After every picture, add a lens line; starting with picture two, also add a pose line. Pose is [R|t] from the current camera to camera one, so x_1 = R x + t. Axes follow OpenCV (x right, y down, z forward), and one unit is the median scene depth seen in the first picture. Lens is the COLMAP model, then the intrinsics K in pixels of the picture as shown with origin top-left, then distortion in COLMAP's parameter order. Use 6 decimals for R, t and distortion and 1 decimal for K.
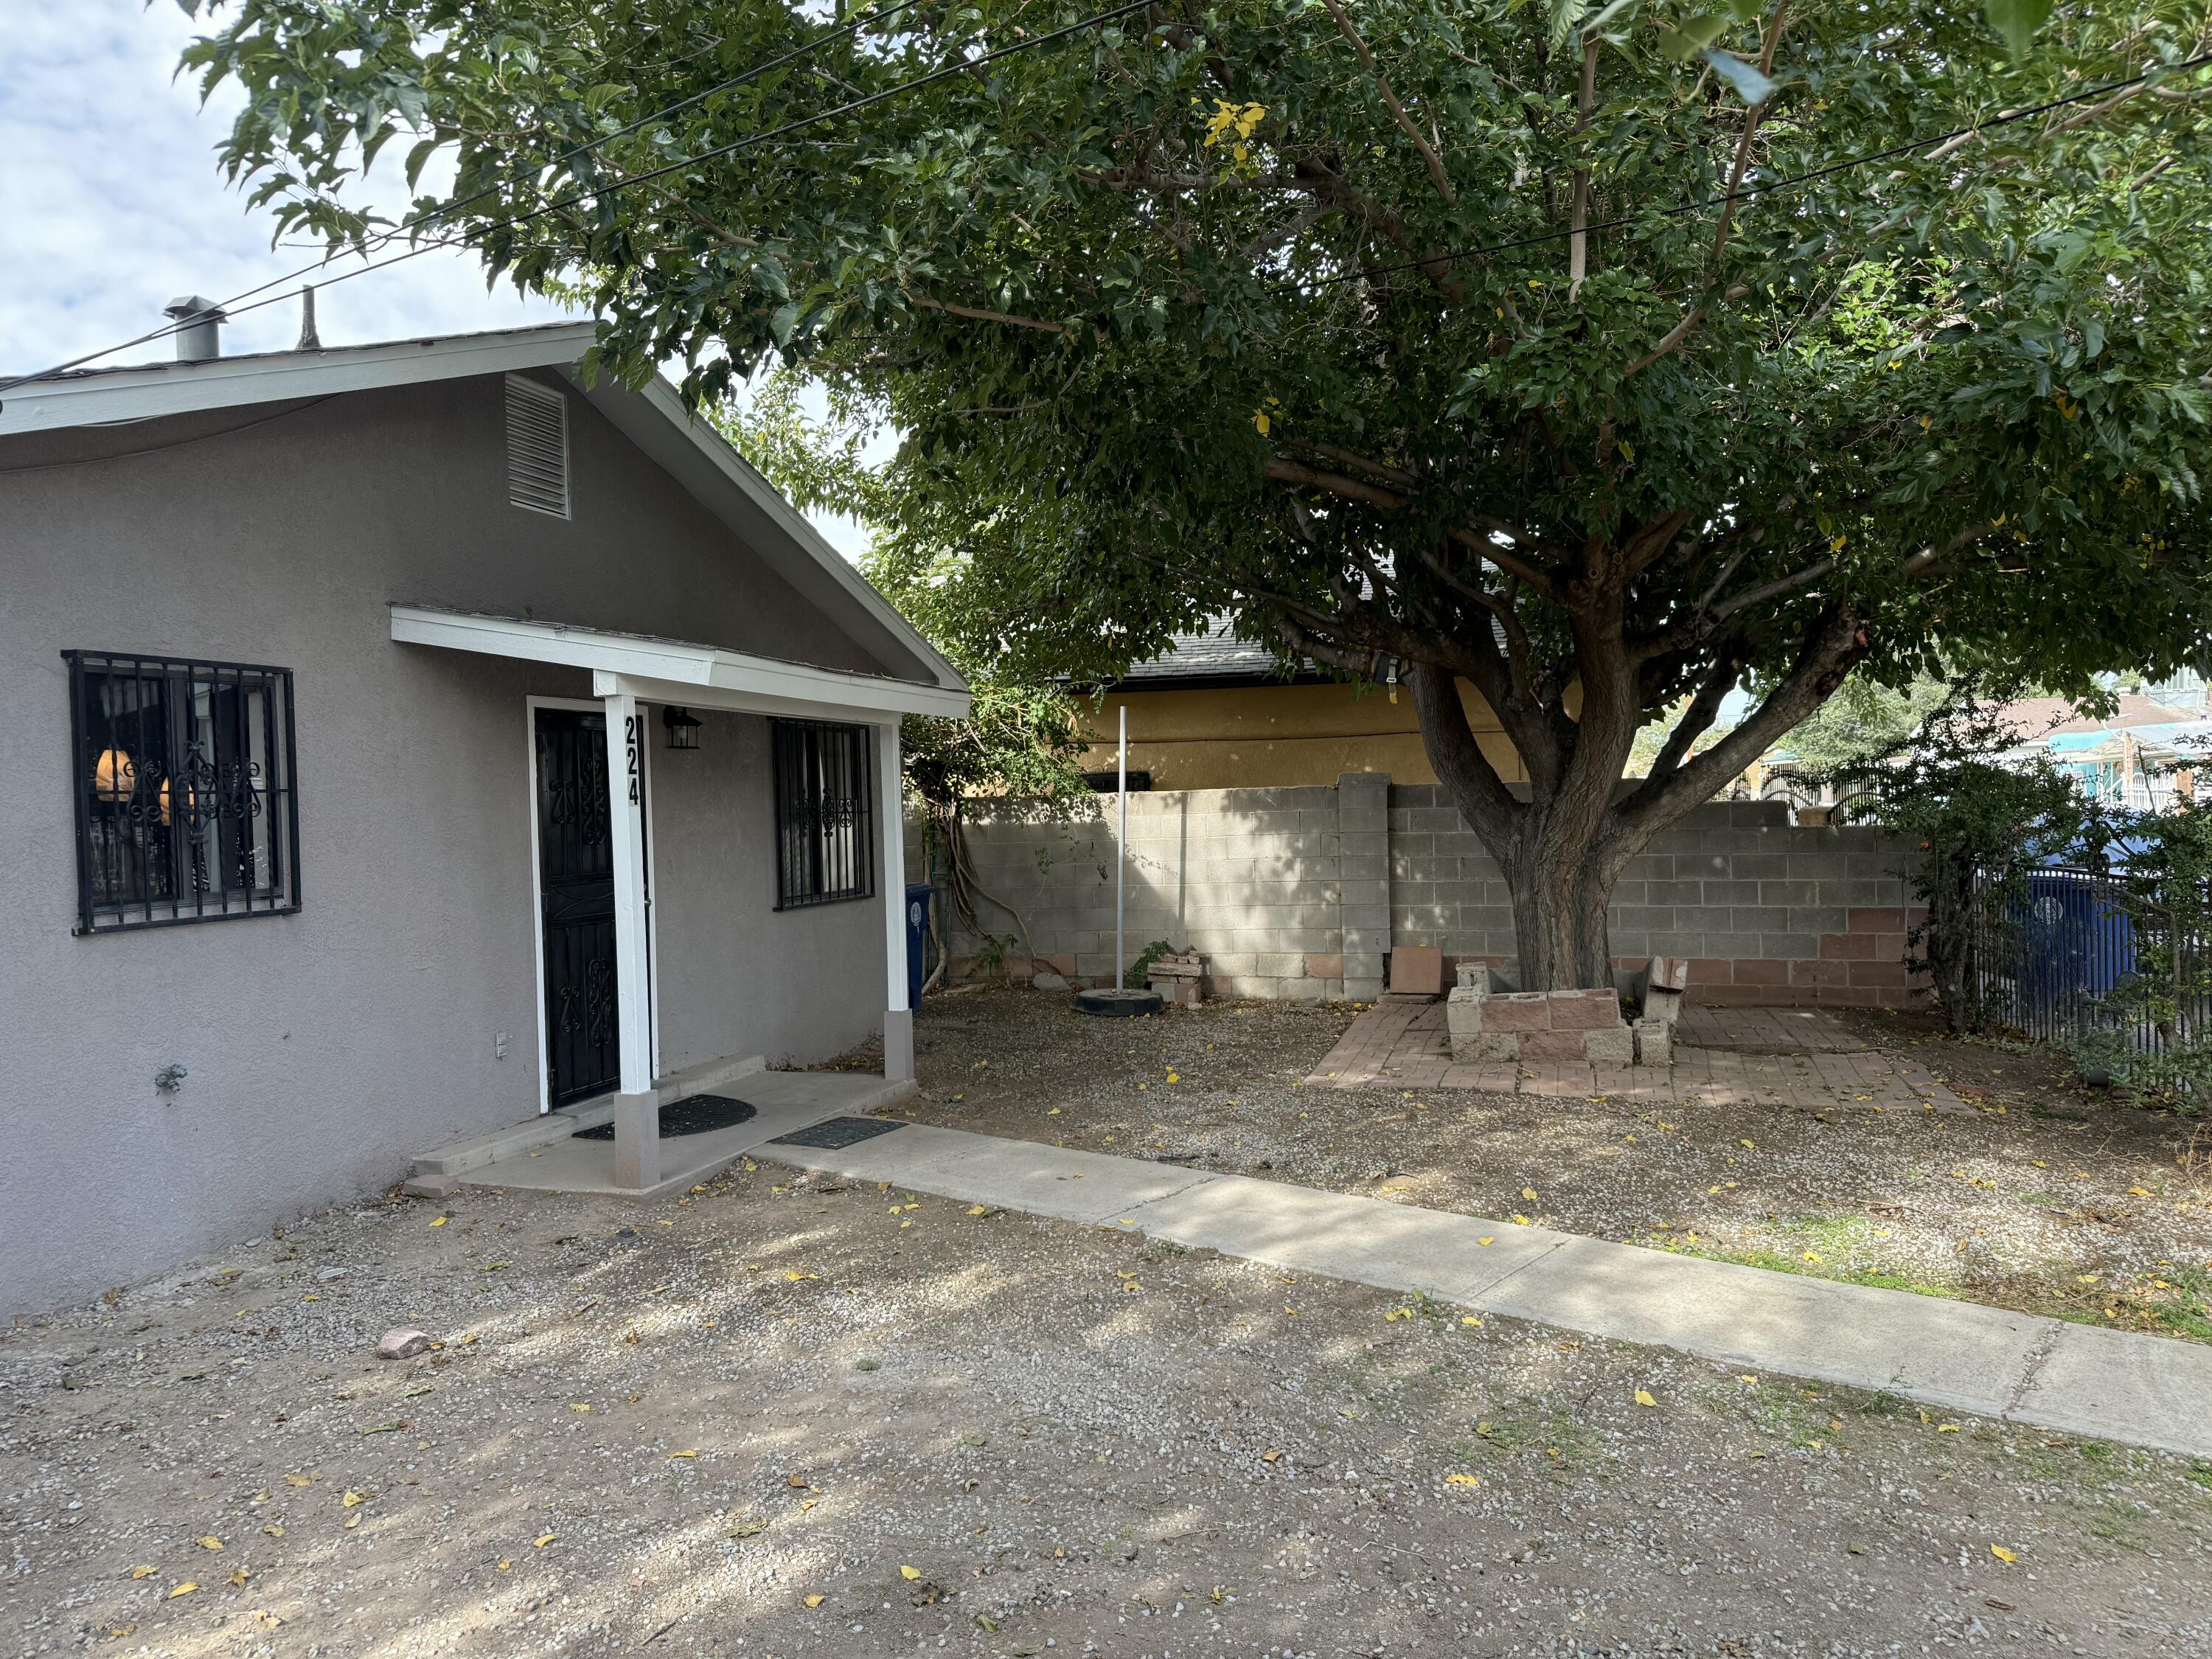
lens RADIAL K [[1577.0, 0, 1106.0], [0, 1577.0, 829.5], [0, 0, 1]] dist [-0.010426, -0.003646]
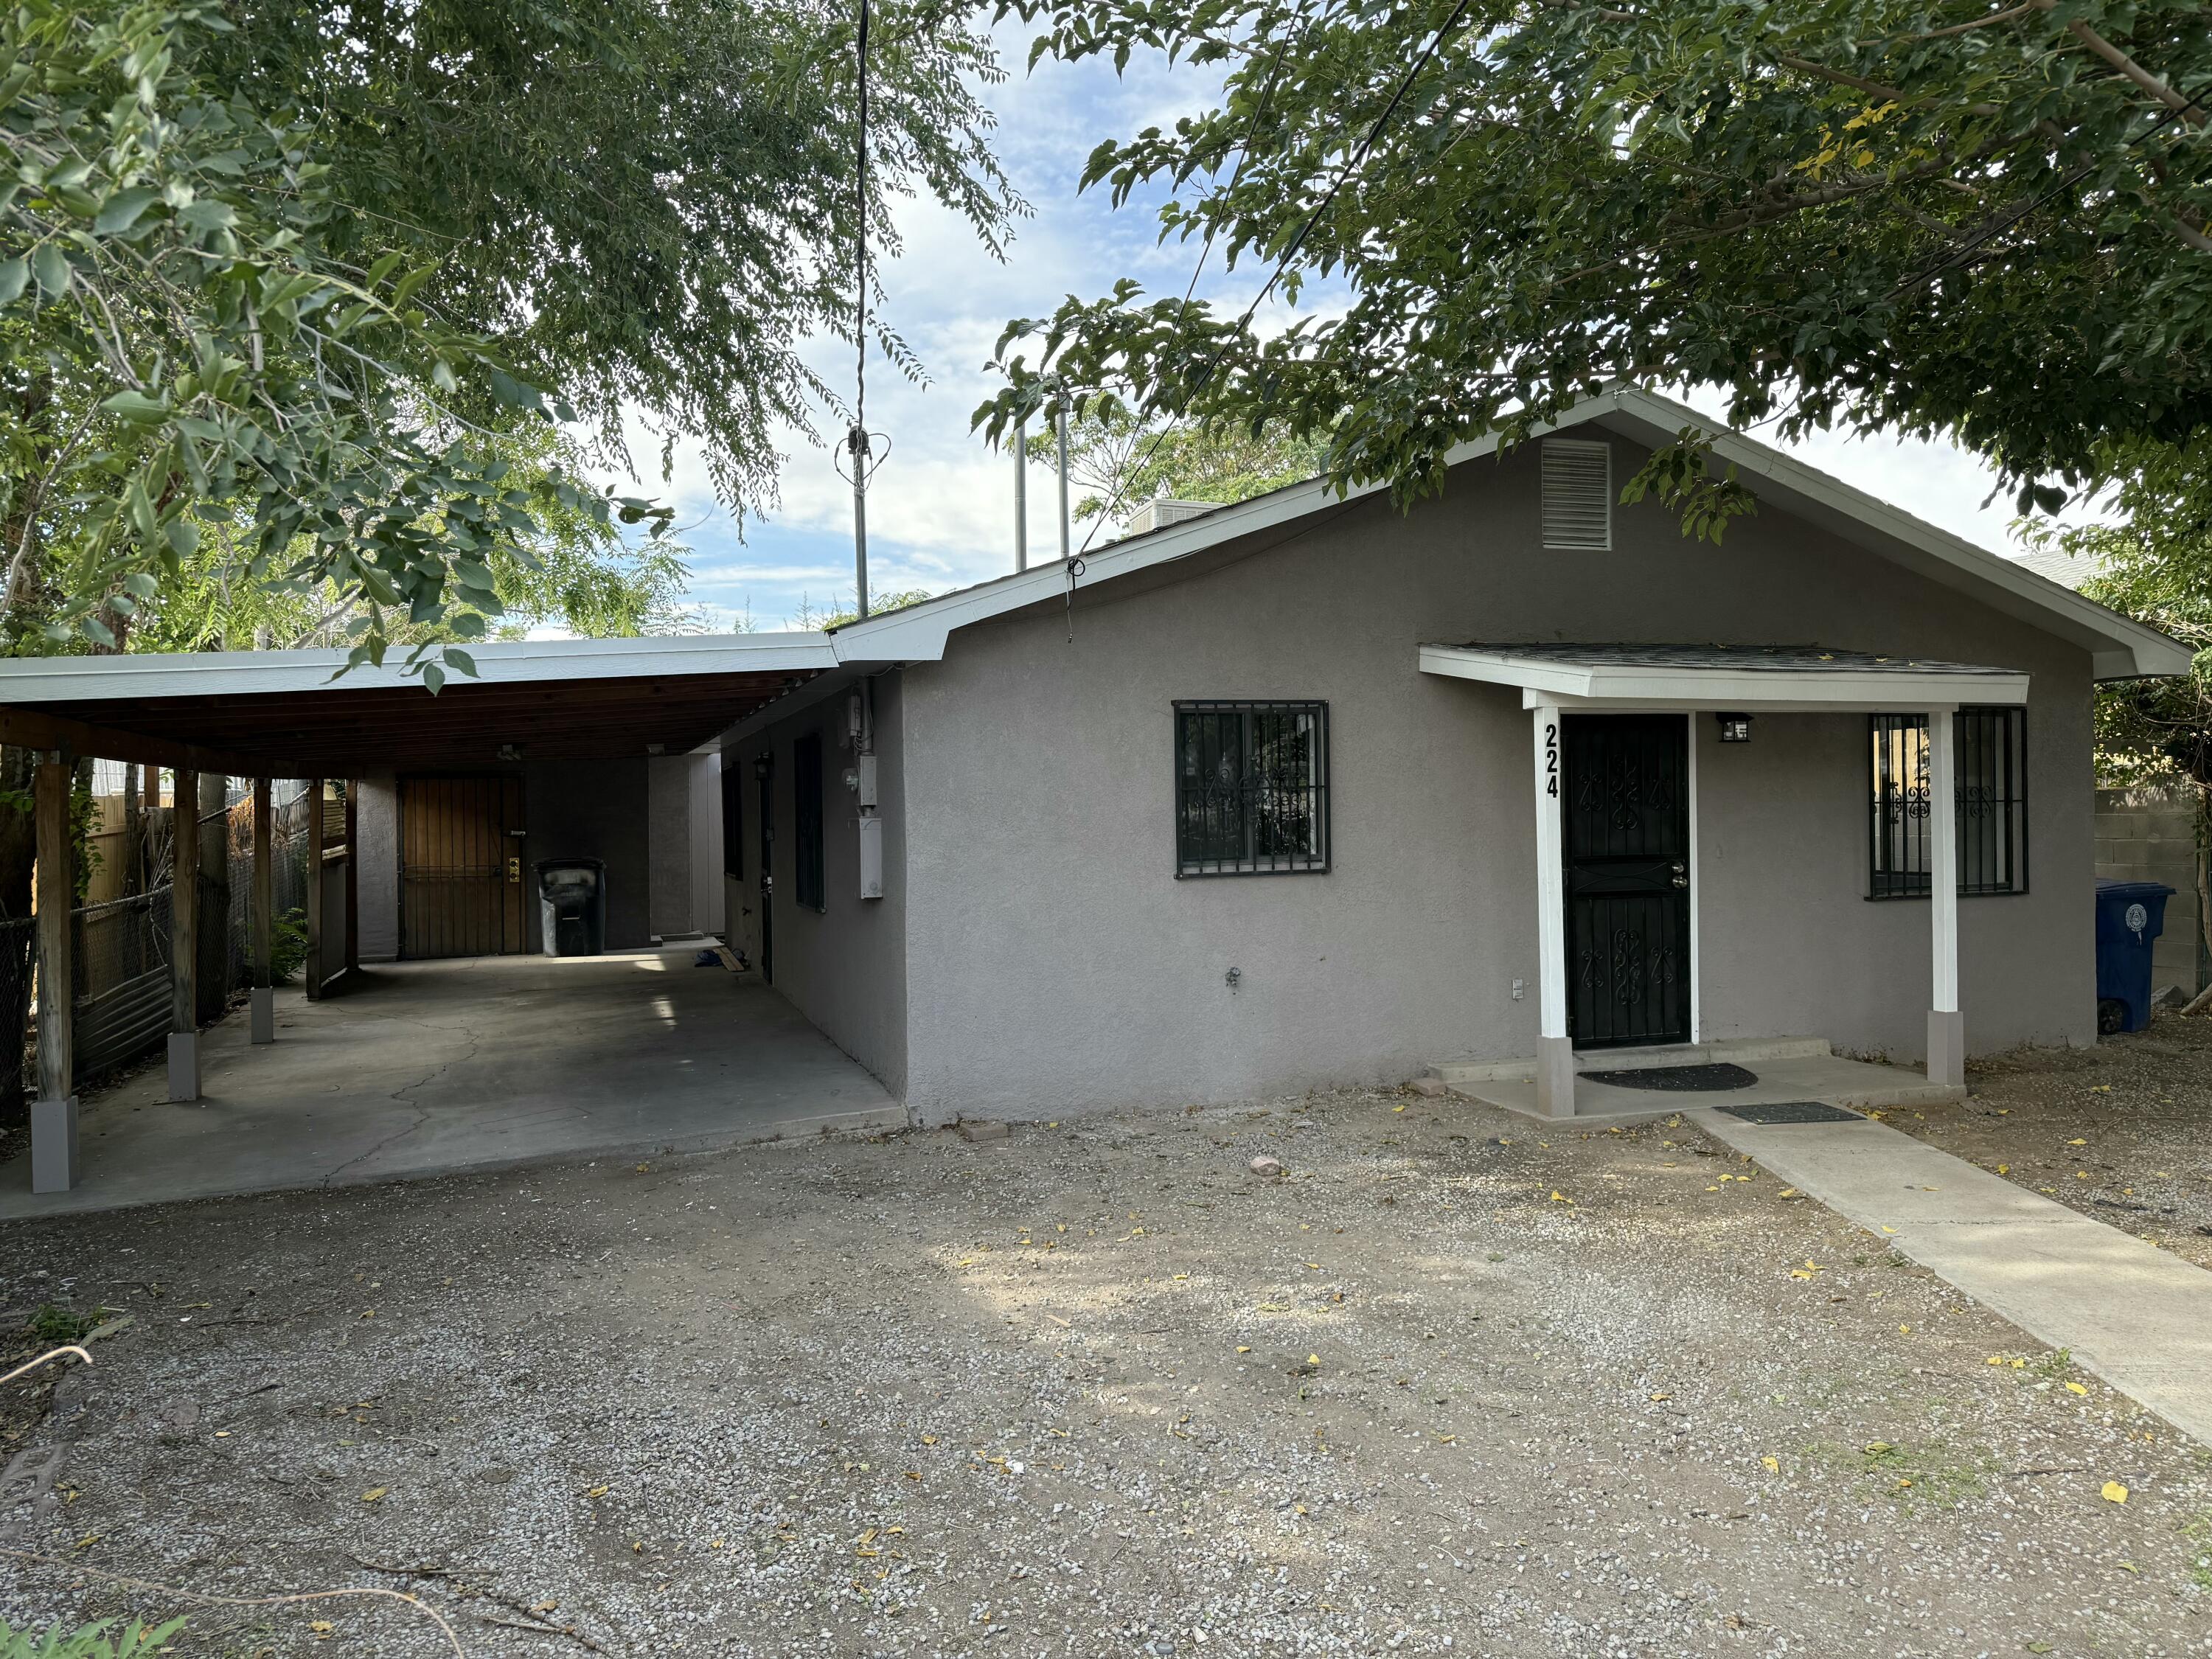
lens RADIAL K [[1591.5, 0, 1128.1], [0, 1591.5, 831.5], [0, 0, 1]] dist [0.191865, -0.306179]
pose [[0.565989, 0.023672, -0.824073, 0.568662], [-0.012435, 0.999719, 0.020177, -0.011087], [0.824319, -0.001173, 0.566124, 0.035304]]
